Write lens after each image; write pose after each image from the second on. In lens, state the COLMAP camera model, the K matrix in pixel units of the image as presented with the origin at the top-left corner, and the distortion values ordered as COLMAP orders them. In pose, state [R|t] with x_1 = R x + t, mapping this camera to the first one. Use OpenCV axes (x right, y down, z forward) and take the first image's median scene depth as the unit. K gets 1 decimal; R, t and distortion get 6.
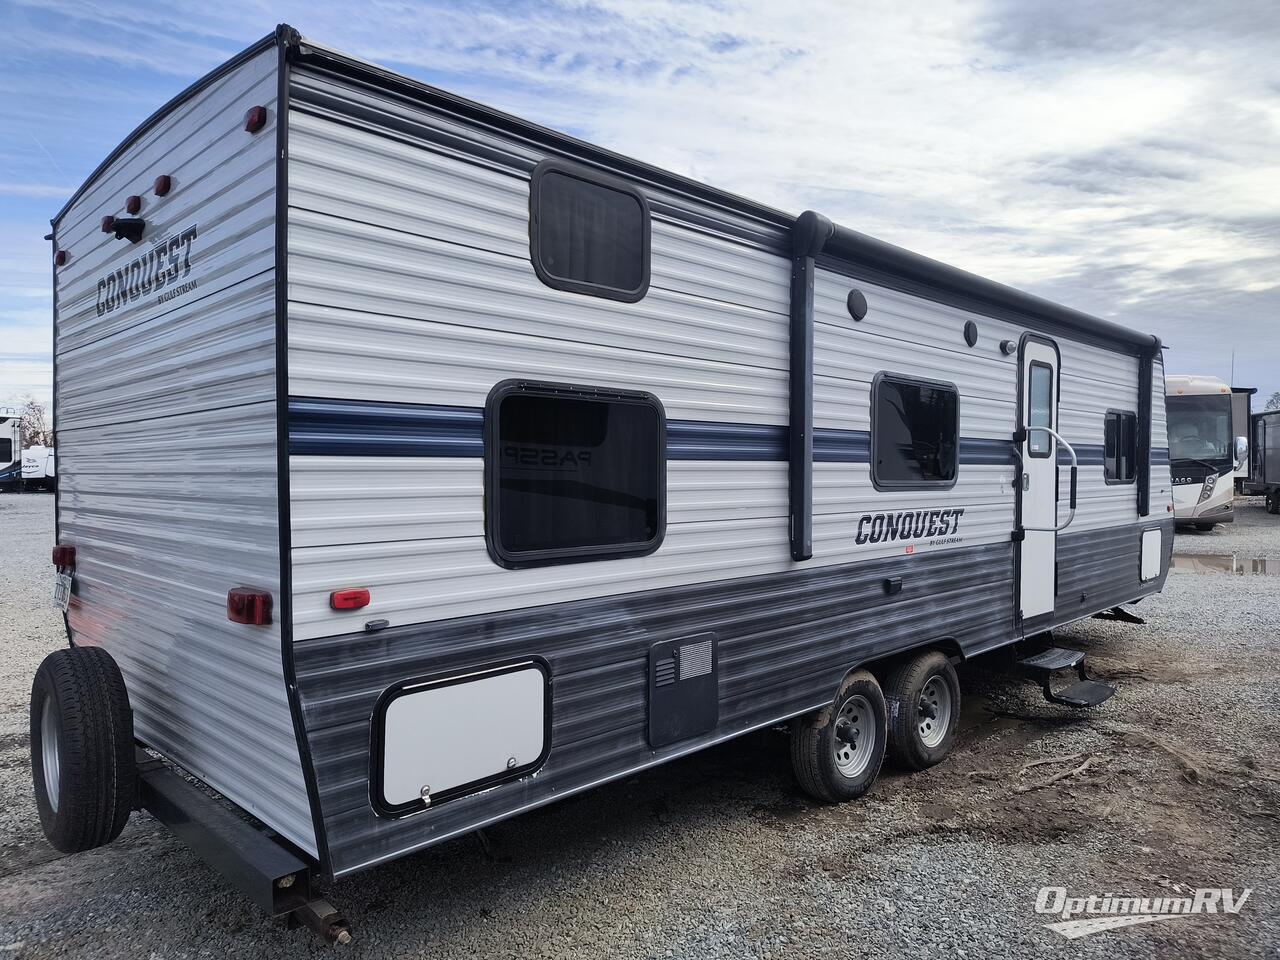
lens RADIAL K [[861.9, 0, 660.7], [0, 861.9, 479.0], [0, 0, 1]] dist [0.031947, -0.000257]
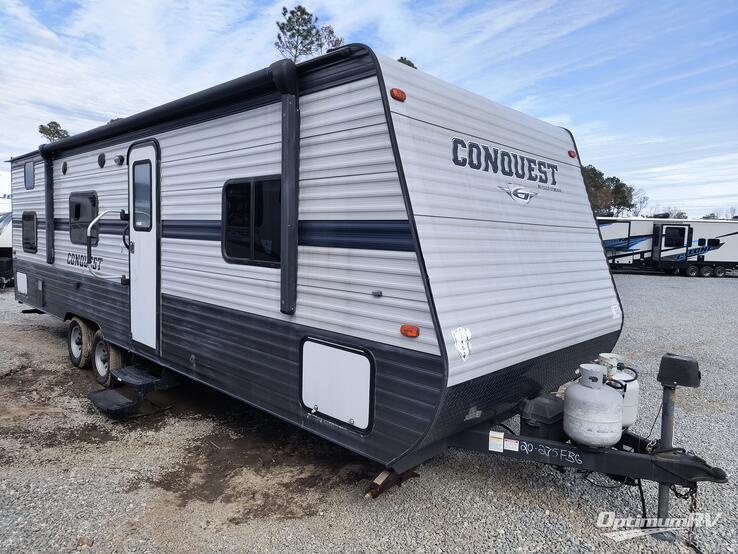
lens RADIAL K [[496.9, 0, 380.9], [0, 496.9, 276.4], [0, 0, 1]] dist [0.031947, -0.000257]
pose [[0.018201, 0.062124, -0.997902, 1.243661], [-0.065719, 0.995984, 0.060806, -0.026331], [0.997672, 0.064474, 0.022211, 1.371418]]
